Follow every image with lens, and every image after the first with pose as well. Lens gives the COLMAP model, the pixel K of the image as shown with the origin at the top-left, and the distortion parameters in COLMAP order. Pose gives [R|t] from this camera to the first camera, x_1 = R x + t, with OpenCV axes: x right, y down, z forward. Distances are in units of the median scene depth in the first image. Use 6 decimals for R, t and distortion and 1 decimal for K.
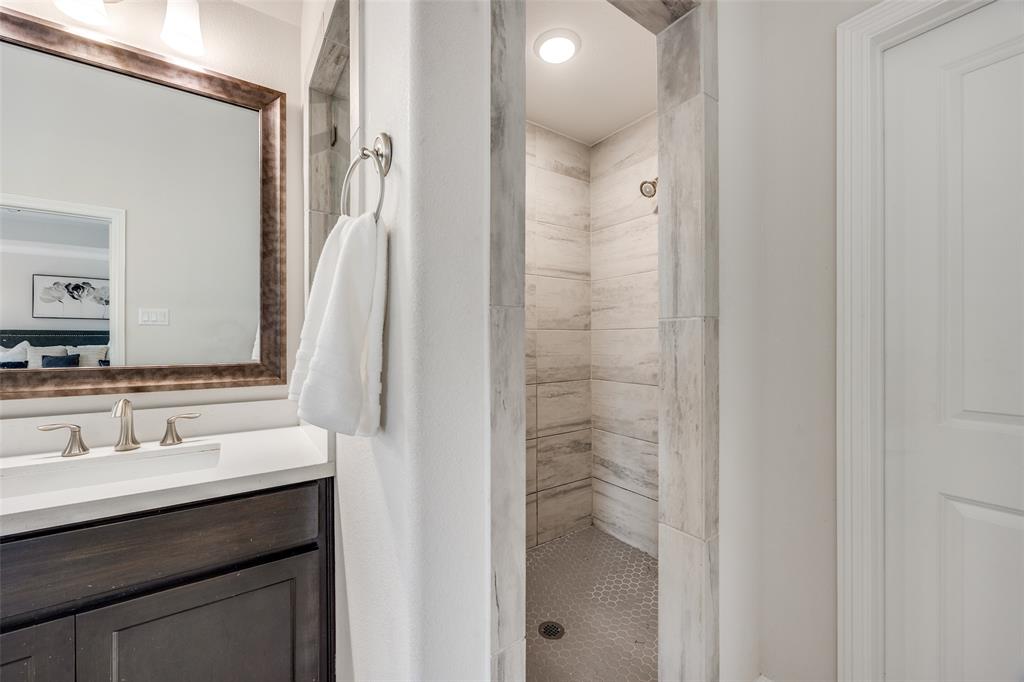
lens RADIAL K [[401.0, 0, 514.2], [0, 401.0, 345.5], [0, 0, 1]] dist [-0.001916, 0.000269]
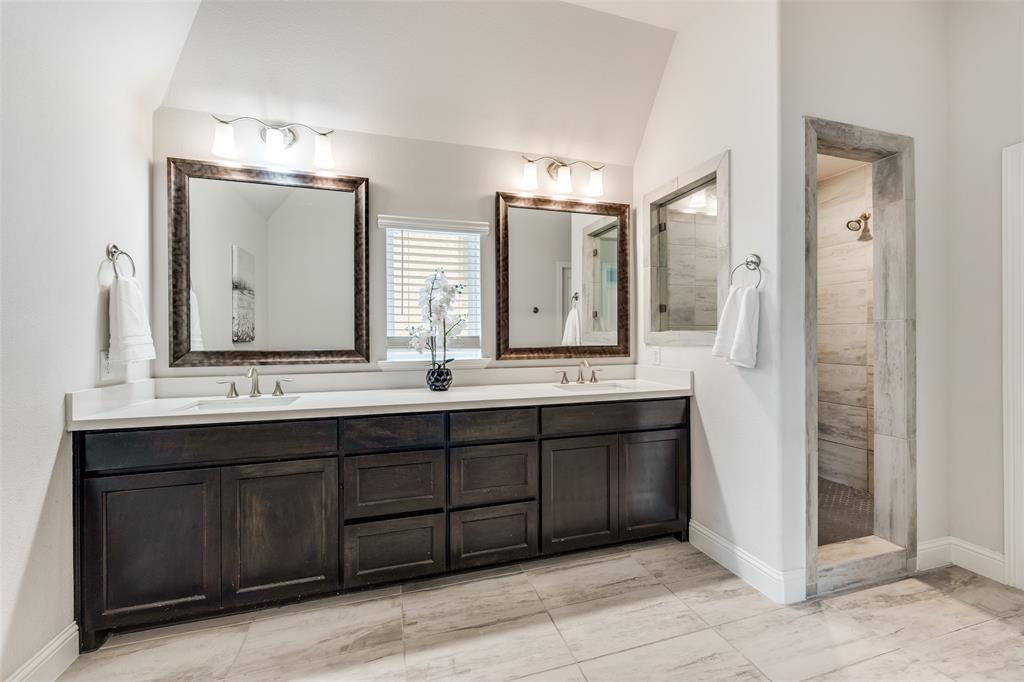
lens RADIAL K [[401.0, 0, 515.0], [0, 401.0, 339.2], [0, 0, 1]] dist [-0.001916, 0.000269]
pose [[0.948922, -0.002340, -0.315501, -0.631310], [0.001990, 0.999997, -0.001433, 0.018751], [0.315504, 0.000732, 0.948924, -1.274715]]
